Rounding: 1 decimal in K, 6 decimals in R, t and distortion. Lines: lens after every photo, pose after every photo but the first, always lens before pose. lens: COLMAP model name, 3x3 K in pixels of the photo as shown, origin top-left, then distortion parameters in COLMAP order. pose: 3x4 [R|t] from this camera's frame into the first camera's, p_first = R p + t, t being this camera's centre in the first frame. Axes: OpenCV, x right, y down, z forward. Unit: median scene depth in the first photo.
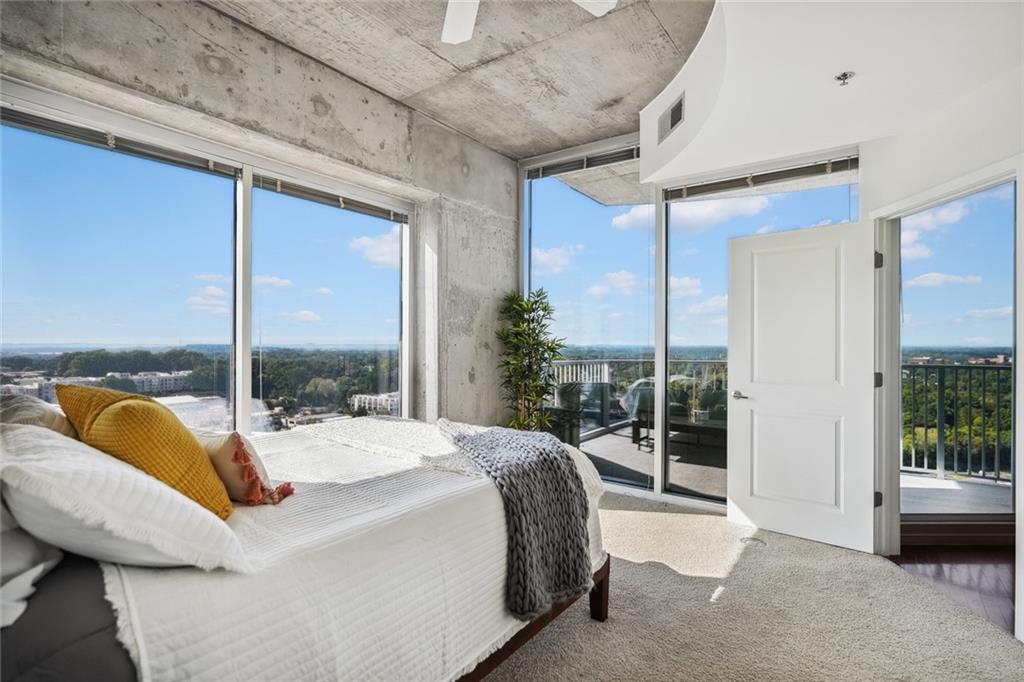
lens RADIAL K [[496.5, 0, 517.4], [0, 496.5, 344.3], [0, 0, 1]] dist [-0.005803, 0.001871]
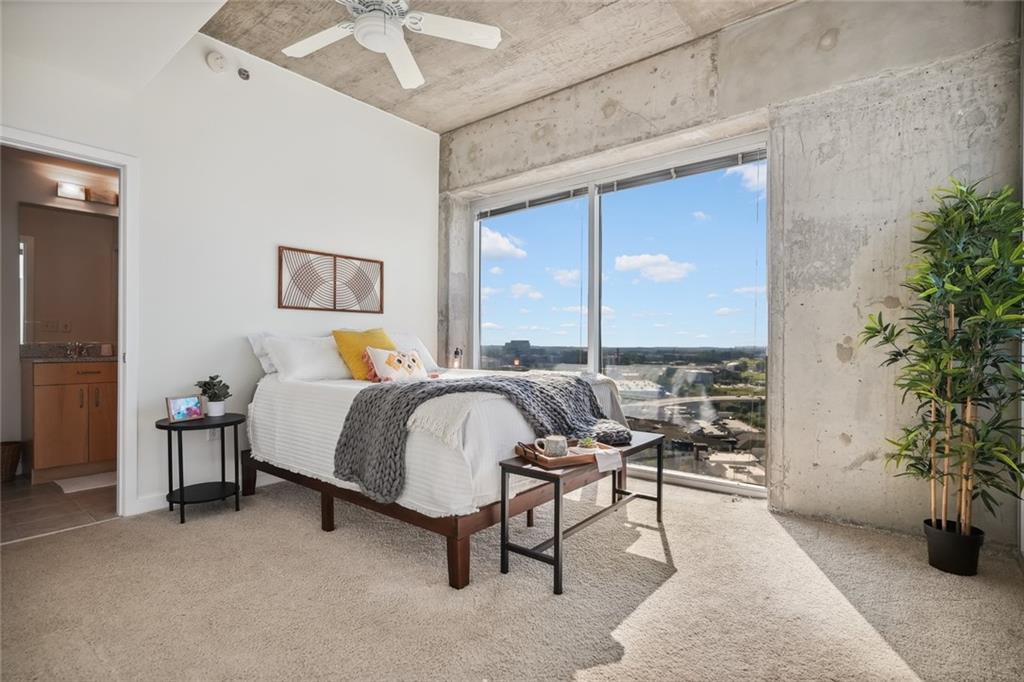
lens RADIAL K [[496.5, 0, 514.6], [0, 496.5, 348.5], [0, 0, 1]] dist [-0.005803, 0.001871]
pose [[-0.047881, 0.007802, -0.998823, 0.747332], [-0.006022, 0.999949, 0.008100, 0.075941], [0.998835, 0.006403, -0.047831, 0.785709]]
